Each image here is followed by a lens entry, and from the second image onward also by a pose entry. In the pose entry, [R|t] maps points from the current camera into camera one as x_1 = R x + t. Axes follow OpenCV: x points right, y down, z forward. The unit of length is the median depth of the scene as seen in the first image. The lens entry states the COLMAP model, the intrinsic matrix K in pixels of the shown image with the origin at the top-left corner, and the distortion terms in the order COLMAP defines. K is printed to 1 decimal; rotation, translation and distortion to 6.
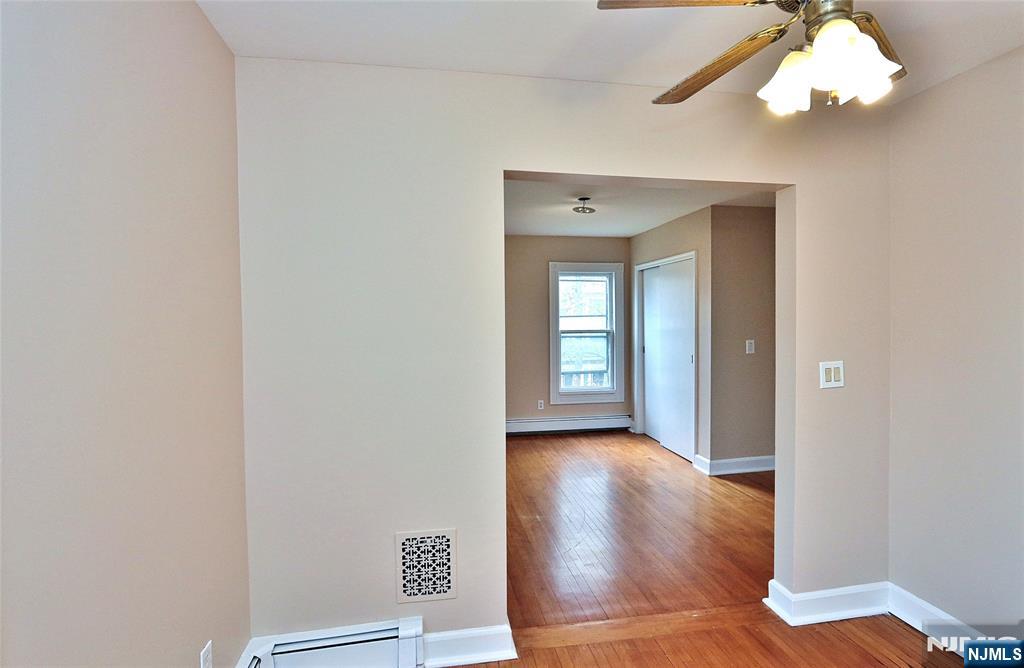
lens RADIAL K [[483.5, 0, 515.8], [0, 483.5, 334.6], [0, 0, 1]] dist [-0.013346, 0.000774]
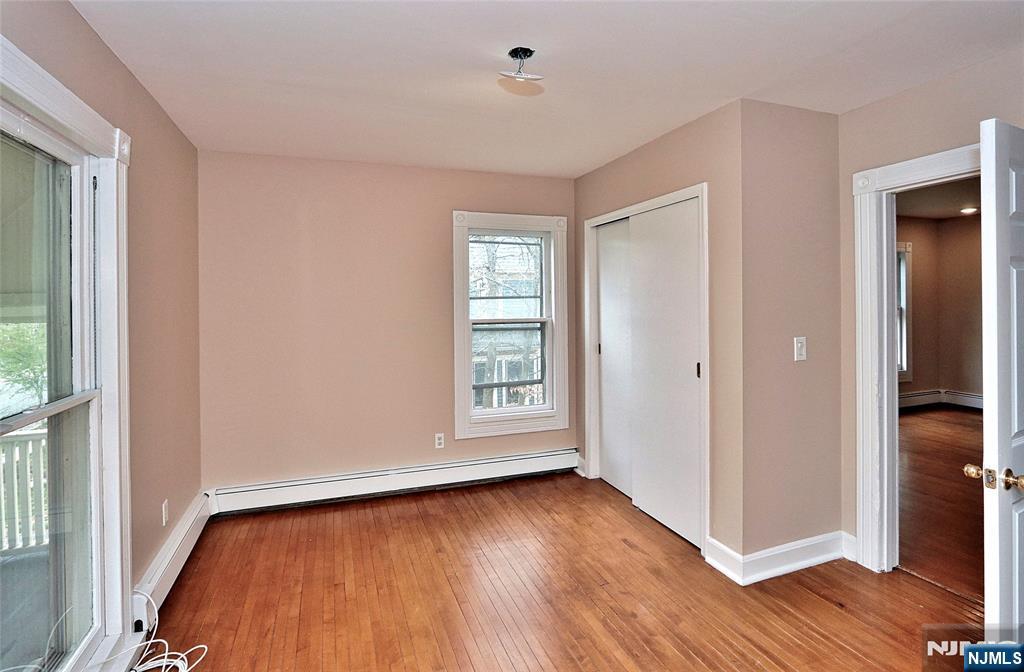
lens RADIAL K [[500.5, 0, 508.6], [0, 500.5, 303.5], [0, 0, 1]] dist [-0.021653, -0.000214]
pose [[0.985422, -0.001747, 0.170118, 0.030774], [0.006757, 0.999560, -0.028876, -0.011407], [-0.169993, 0.029605, 0.985001, 0.356120]]
